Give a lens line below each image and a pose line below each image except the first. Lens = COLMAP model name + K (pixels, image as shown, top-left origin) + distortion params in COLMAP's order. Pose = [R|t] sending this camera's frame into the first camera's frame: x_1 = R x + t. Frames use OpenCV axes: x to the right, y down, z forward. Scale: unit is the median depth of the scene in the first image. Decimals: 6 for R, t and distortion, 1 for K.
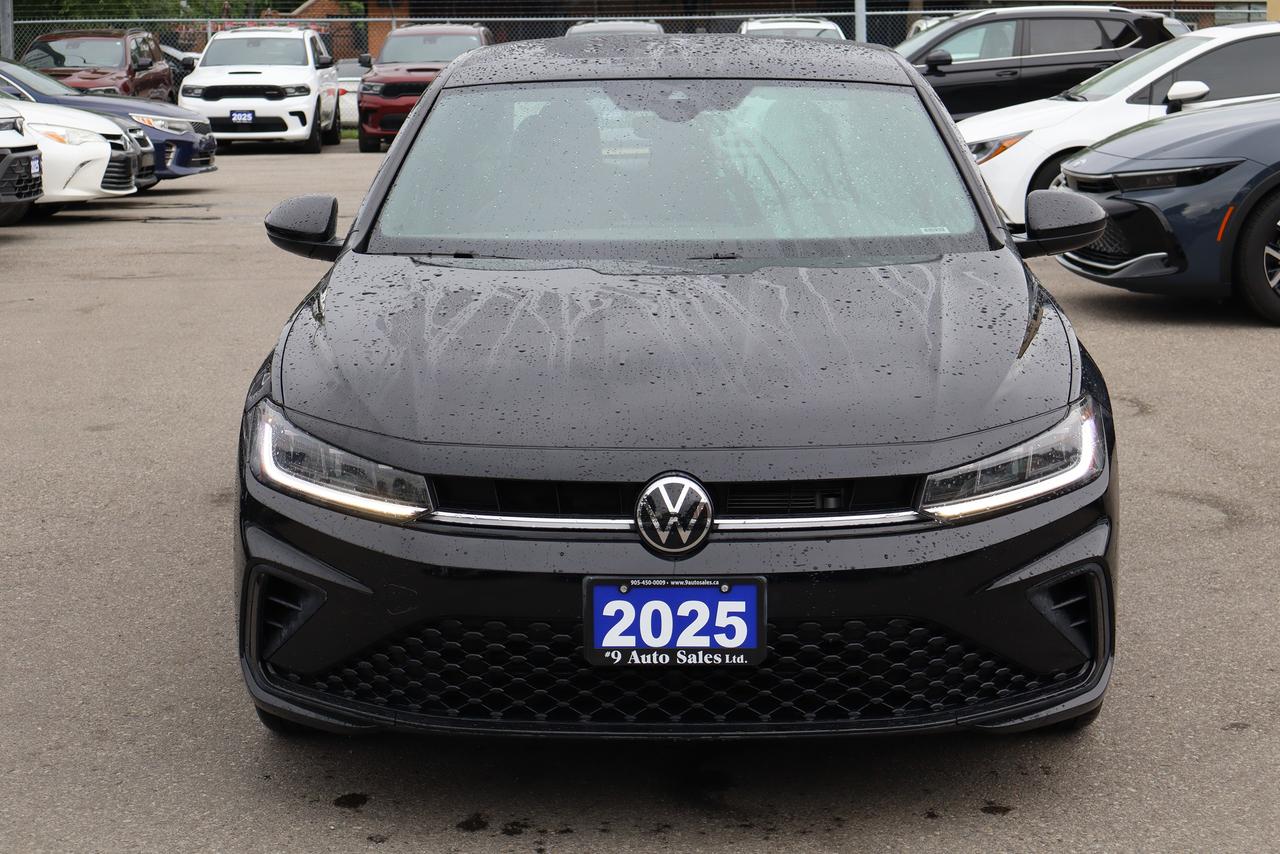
lens RADIAL K [[2623.3, 0, 640.0], [0, 2623.3, 427.0], [0, 0, 1]] dist [0.019457, 0.148986]
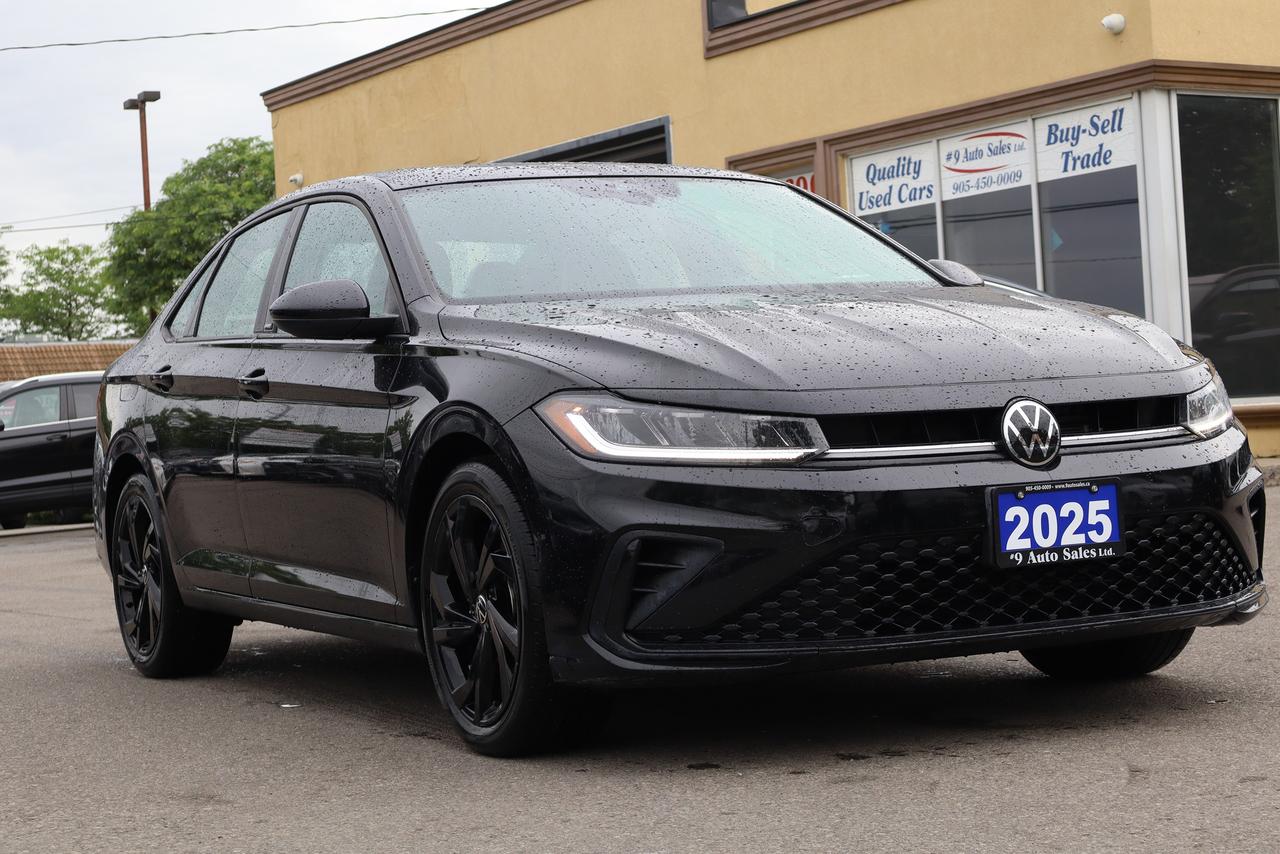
lens RADIAL K [[2623.3, 0, 640.0], [0, 2623.3, 427.0], [0, 0, 1]] dist [0.019457, 0.148986]
pose [[0.876522, -0.047439, 0.479019, -0.674382], [0.132486, 0.980473, -0.145326, 0.172696], [-0.462771, 0.190845, 0.865691, 0.108198]]
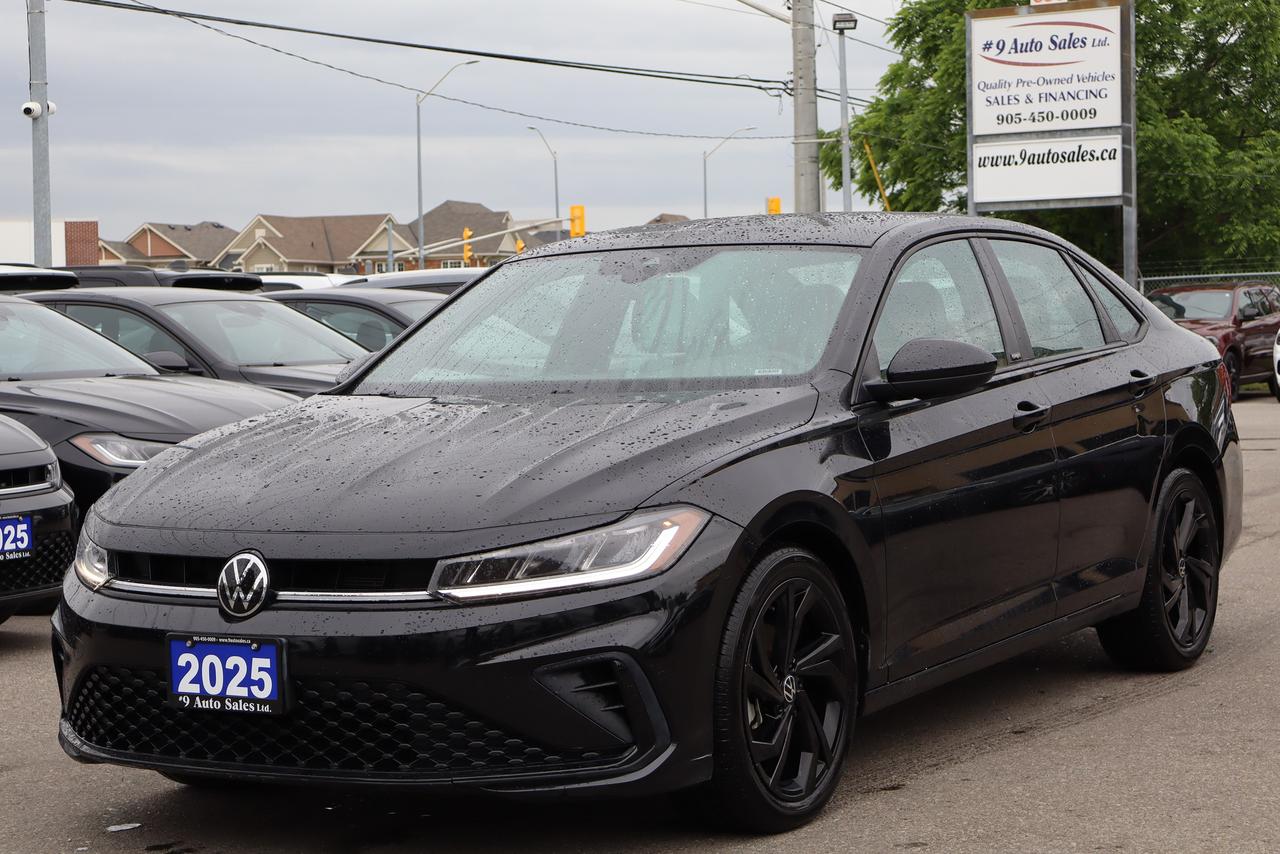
lens RADIAL K [[2623.3, 0, 640.0], [0, 2623.3, 427.0], [0, 0, 1]] dist [0.019457, 0.148986]
pose [[0.864673, 0.001839, -0.502331, 0.770430], [-0.053992, 0.994540, -0.089298, 0.059080], [0.499424, 0.104335, 0.860052, 0.061415]]
